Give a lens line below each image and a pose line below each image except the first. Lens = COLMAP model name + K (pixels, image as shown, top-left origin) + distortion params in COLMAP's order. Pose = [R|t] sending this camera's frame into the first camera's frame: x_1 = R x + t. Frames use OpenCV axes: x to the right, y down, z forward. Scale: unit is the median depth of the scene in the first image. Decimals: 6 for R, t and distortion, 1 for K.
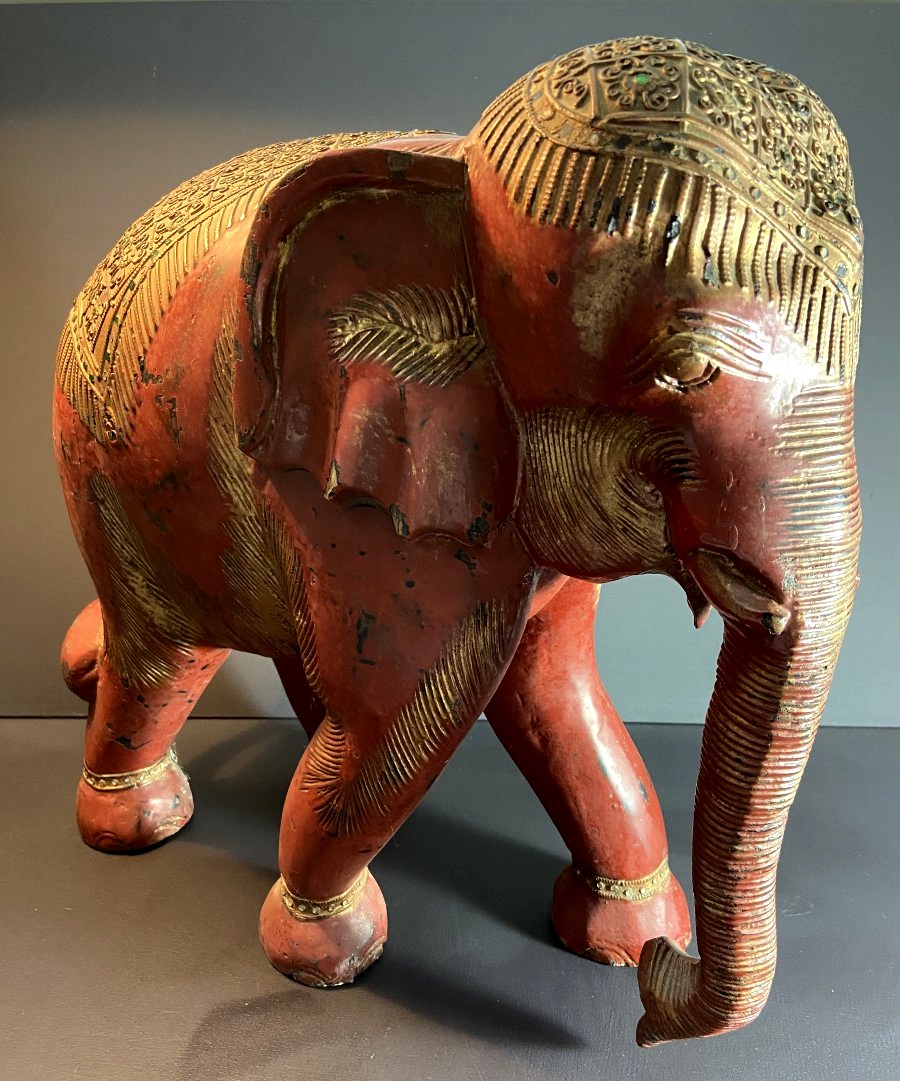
lens RADIAL K [[856.2, 0, 450.0], [0, 856.2, 540.5], [0, 0, 1]] dist [0.124875, -0.211376]
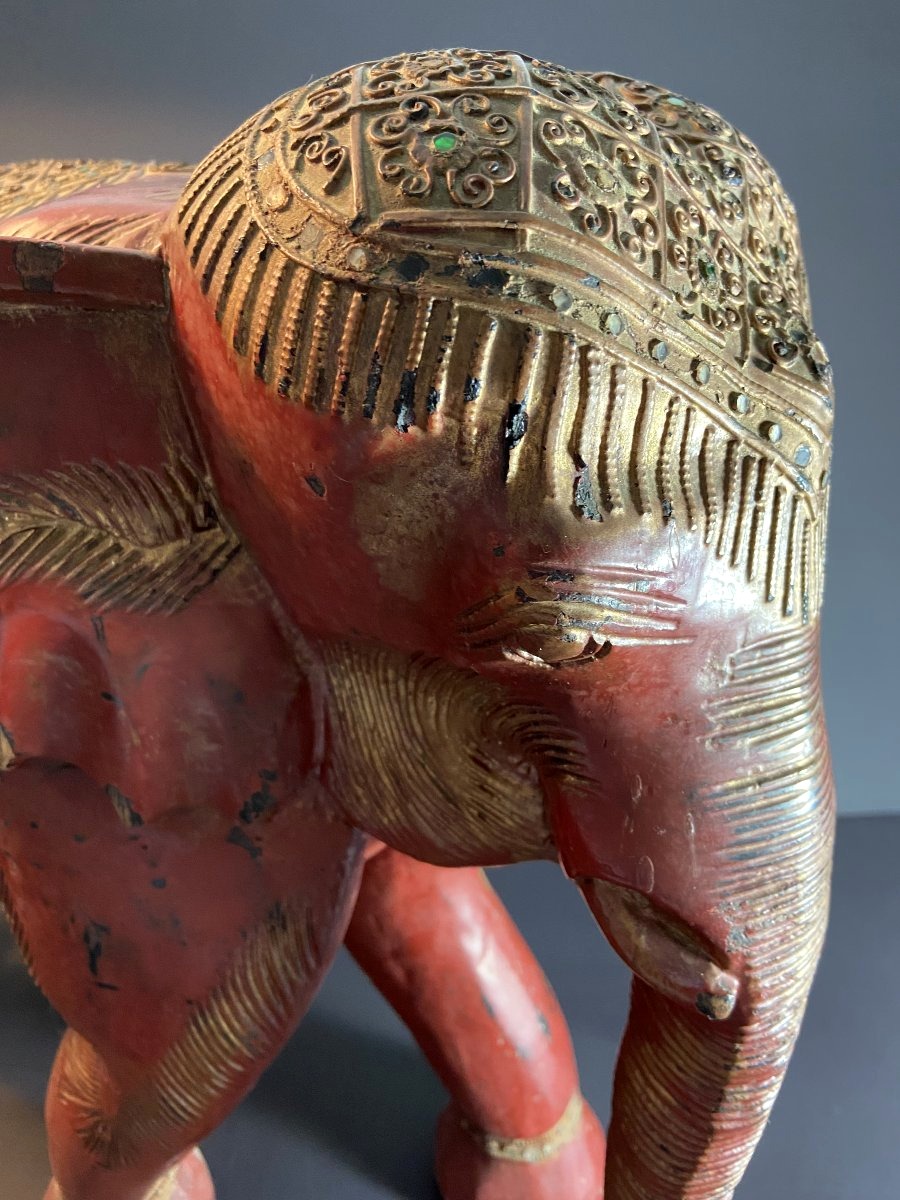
lens RADIAL K [[987.6, 0, 450.0], [0, 987.6, 600.0], [0, 0, 1]] dist [0.132439, -0.253659]
pose [[0.991781, -0.042123, 0.120813, 0.126200], [0.040009, 0.999002, 0.019868, -0.241872], [-0.121530, -0.014871, 0.992476, 0.357968]]
